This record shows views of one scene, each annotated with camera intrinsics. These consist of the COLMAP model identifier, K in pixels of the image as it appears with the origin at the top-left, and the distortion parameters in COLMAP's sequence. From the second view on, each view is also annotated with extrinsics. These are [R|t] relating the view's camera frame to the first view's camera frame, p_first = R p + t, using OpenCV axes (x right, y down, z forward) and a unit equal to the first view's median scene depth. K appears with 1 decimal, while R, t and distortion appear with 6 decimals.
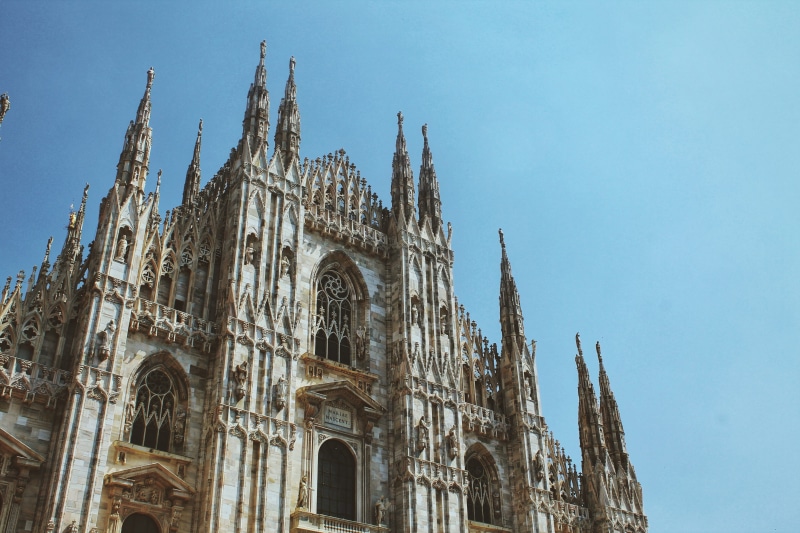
lens RADIAL K [[860.1, 0, 401.3], [0, 860.1, 274.6], [0, 0, 1]] dist [-0.105769, 0.000000]
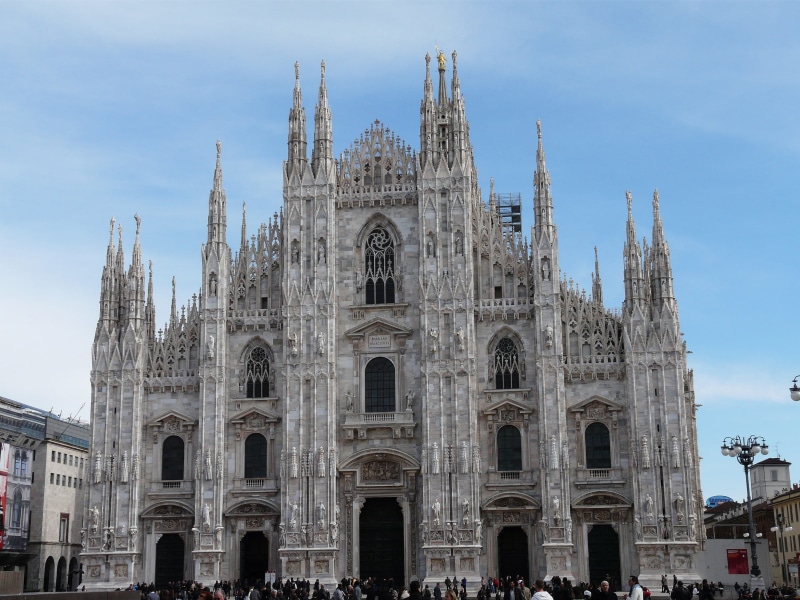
lens RADIAL K [[1253.6, 0, 399.5], [0, 1253.6, 299.4], [0, 0, 1]] dist [-0.016118, 0.000000]
pose [[0.707377, -0.149774, -0.690786, 1.465366], [0.384206, 0.901786, 0.197911, -0.317683], [0.593299, -0.405402, 0.695446, -0.469370]]
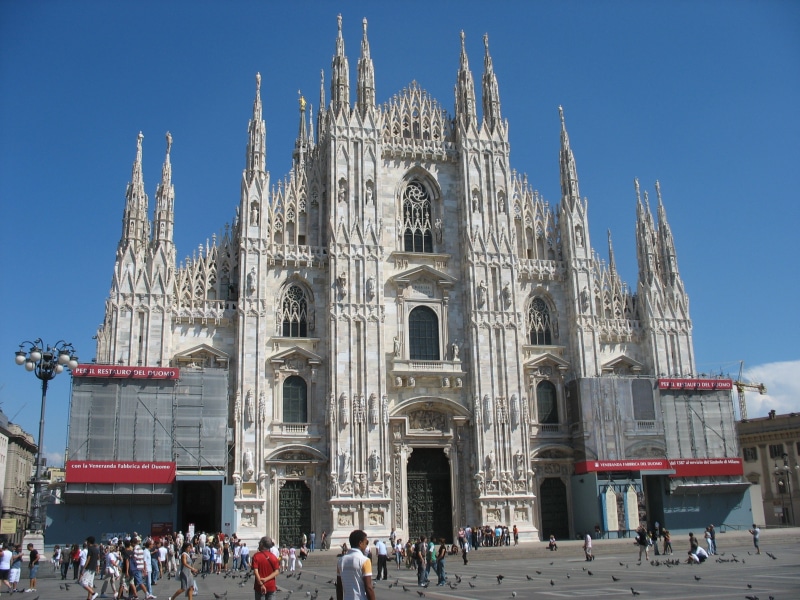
lens RADIAL K [[828.2, 0, 397.8], [0, 828.2, 298.9], [0, 0, 1]] dist [-0.185223, 0.000000]
pose [[0.921225, -0.109154, -0.373402, 0.416019], [0.217243, 0.940574, 0.261011, -0.200105], [0.322722, -0.321569, 0.890193, -0.288360]]
